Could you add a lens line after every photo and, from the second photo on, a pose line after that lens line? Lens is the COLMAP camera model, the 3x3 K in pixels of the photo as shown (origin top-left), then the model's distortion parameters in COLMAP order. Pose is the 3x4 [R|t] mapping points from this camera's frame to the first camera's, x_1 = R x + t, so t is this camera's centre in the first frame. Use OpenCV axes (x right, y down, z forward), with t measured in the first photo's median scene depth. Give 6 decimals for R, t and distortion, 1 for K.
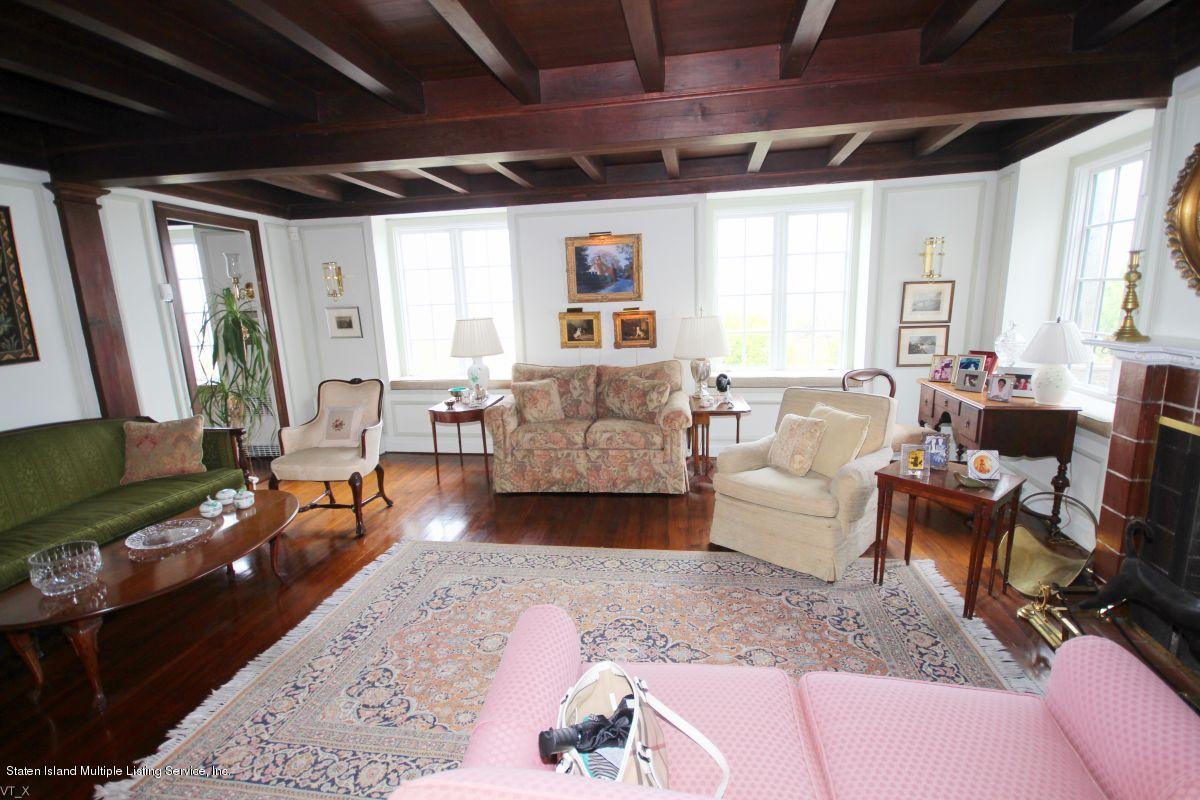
lens RADIAL K [[535.6, 0, 617.0], [0, 535.6, 400.8], [0, 0, 1]] dist [0.000495, 0.000196]
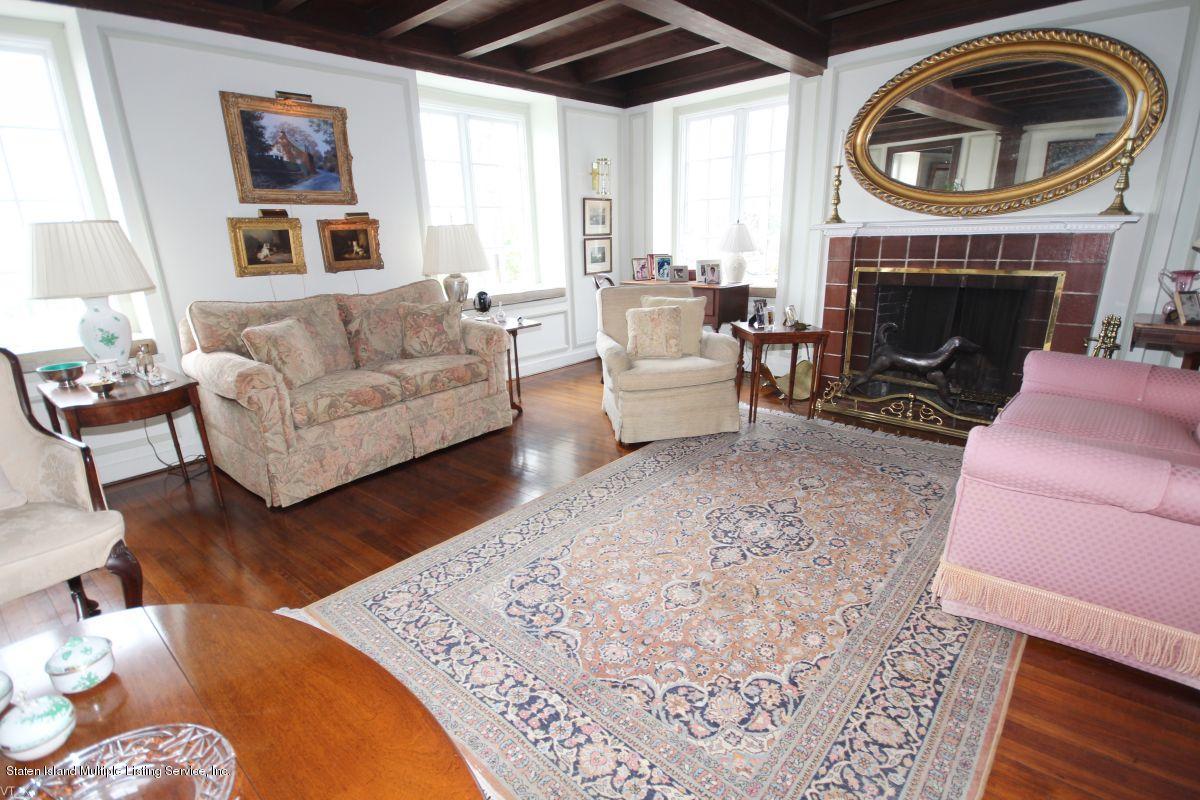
lens RADIAL K [[547.1, 0, 600.0], [0, 547.1, 400.0], [0, 0, 1]] dist [0.001869, 0.000706]
pose [[0.571712, -0.229407, 0.787730, -0.435911], [0.165447, 0.972626, 0.163176, 0.008815], [-0.803600, 0.037038, 0.594016, 0.300441]]
